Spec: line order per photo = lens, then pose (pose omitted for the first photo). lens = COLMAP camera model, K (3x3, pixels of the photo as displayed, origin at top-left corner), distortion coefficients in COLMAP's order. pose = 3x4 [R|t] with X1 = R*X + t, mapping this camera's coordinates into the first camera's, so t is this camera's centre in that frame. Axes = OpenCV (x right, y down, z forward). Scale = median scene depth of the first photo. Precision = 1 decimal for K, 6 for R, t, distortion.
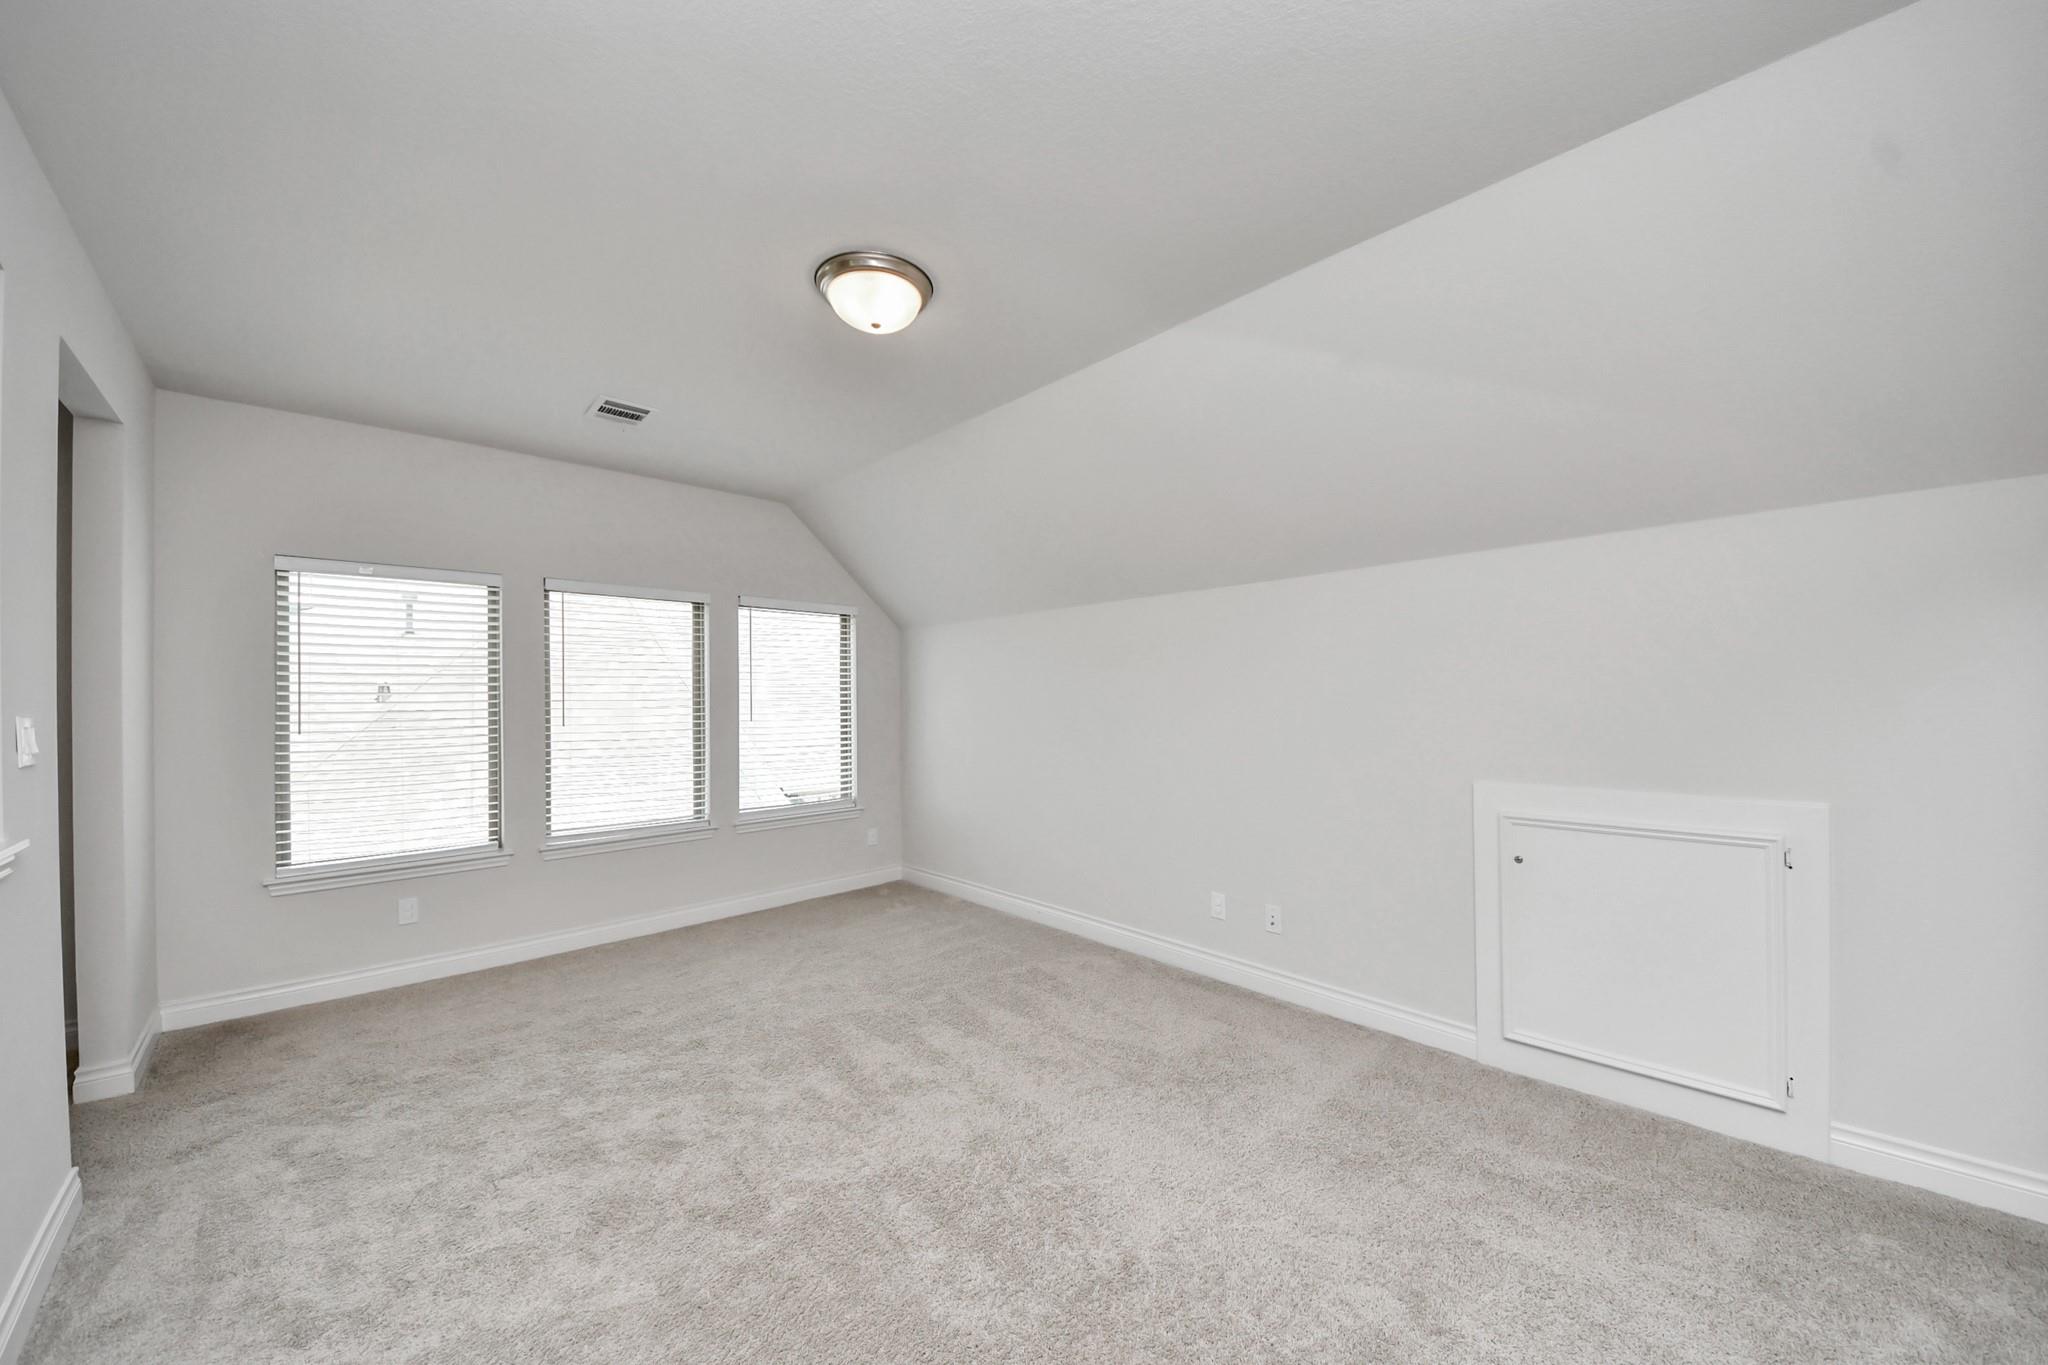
lens RADIAL K [[750.3, 0, 1033.7], [0, 750.3, 708.1], [0, 0, 1]] dist [0.025086, -0.017418]
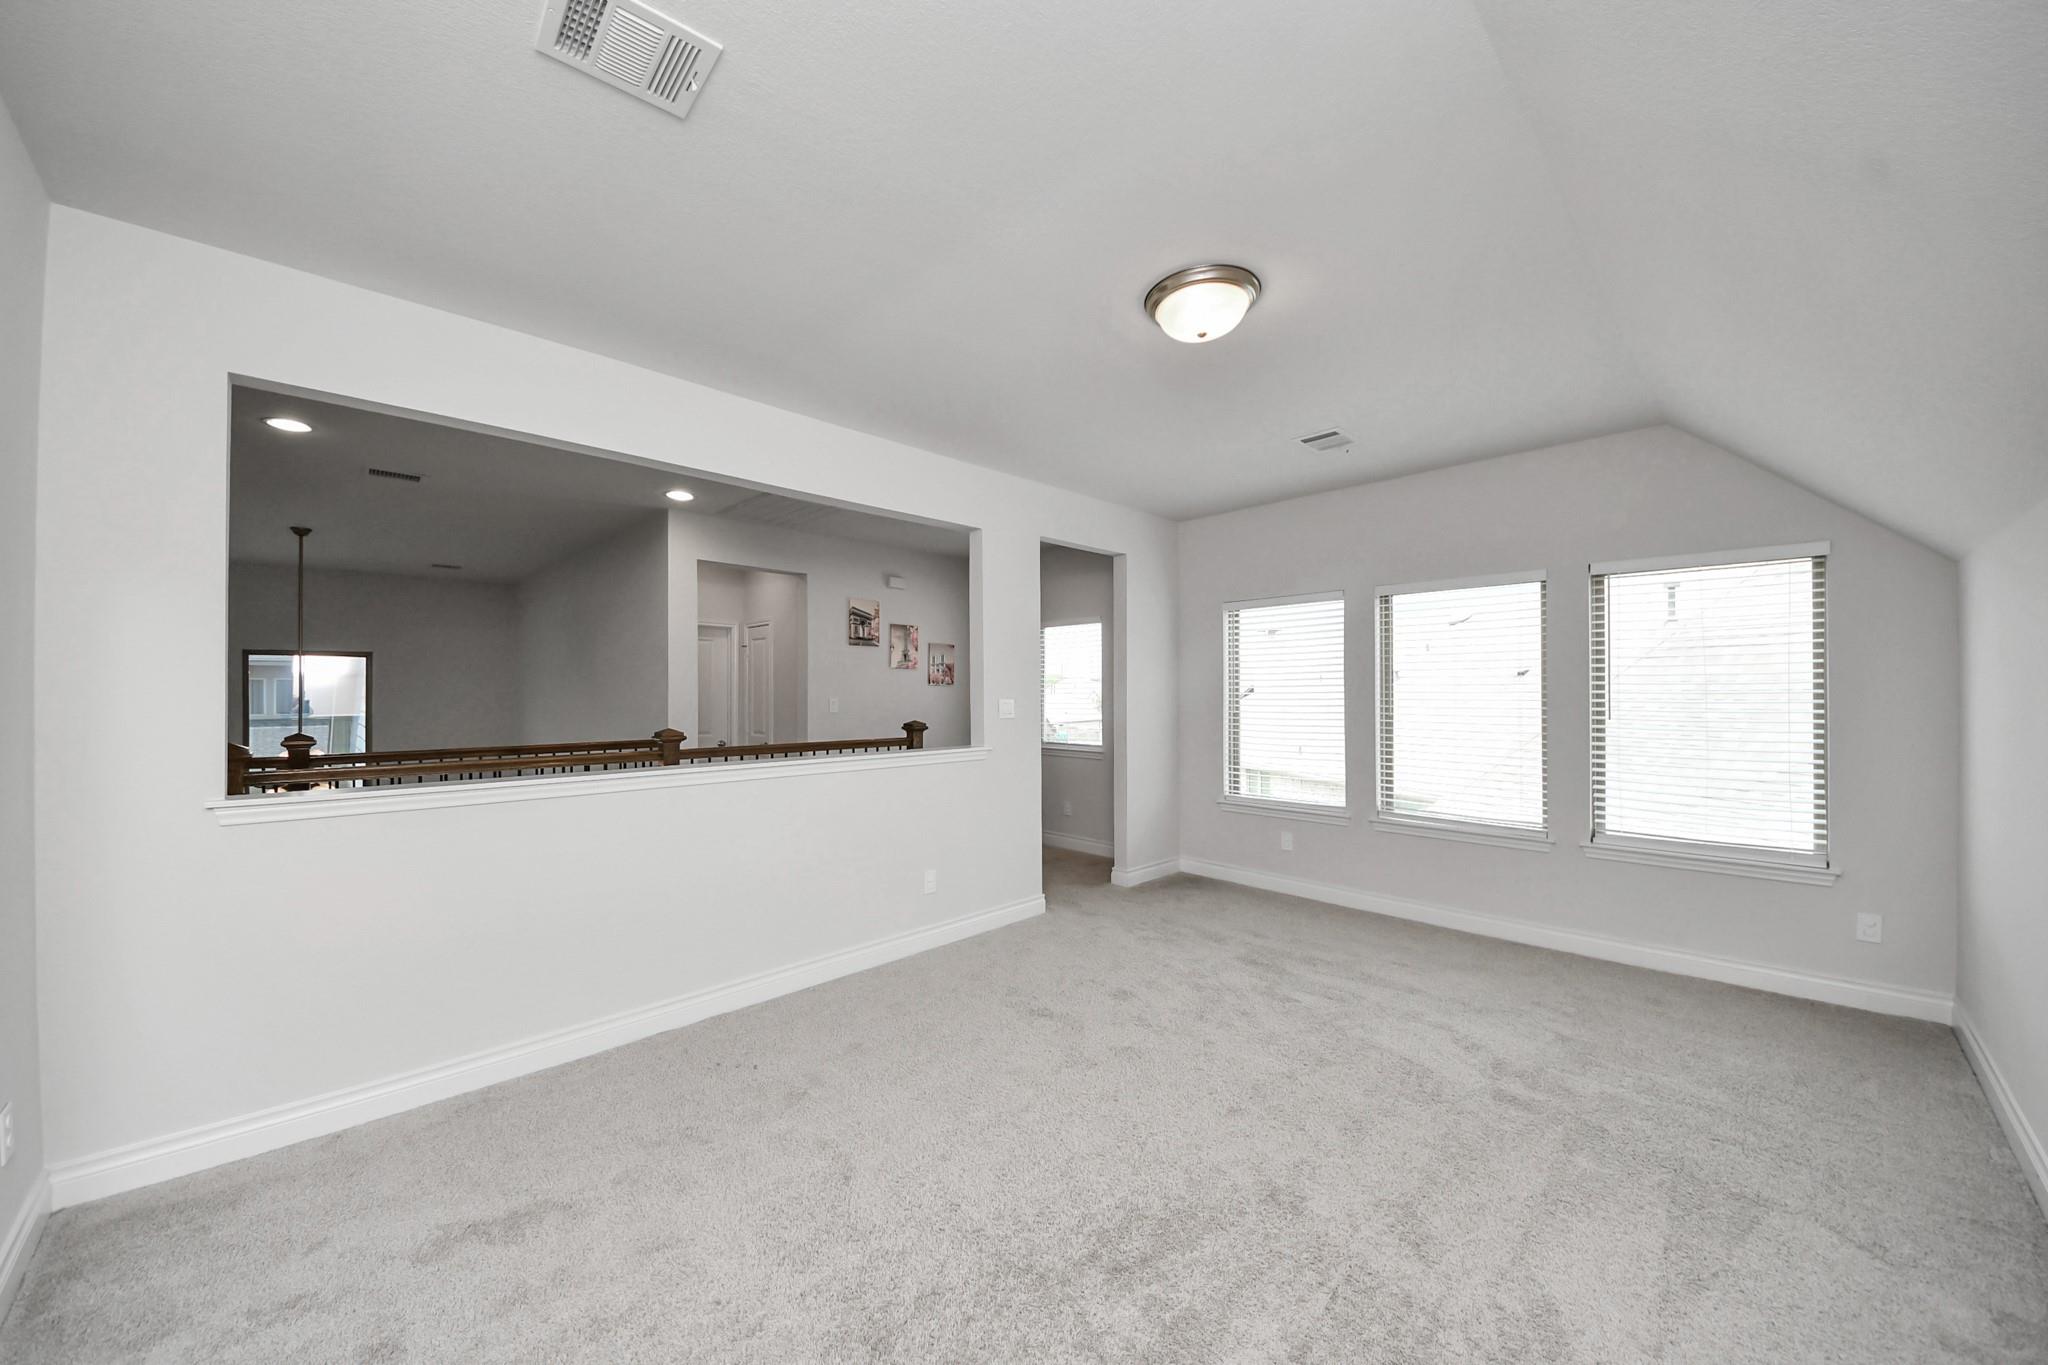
lens RADIAL K [[750.3, 0, 1033.7], [0, 750.3, 708.1], [0, 0, 1]] dist [0.025086, -0.017418]
pose [[0.001319, 0.028048, -0.999606, 0.554146], [-0.012066, 0.999534, 0.028030, -0.012450], [0.999926, 0.012024, 0.001657, 0.517515]]
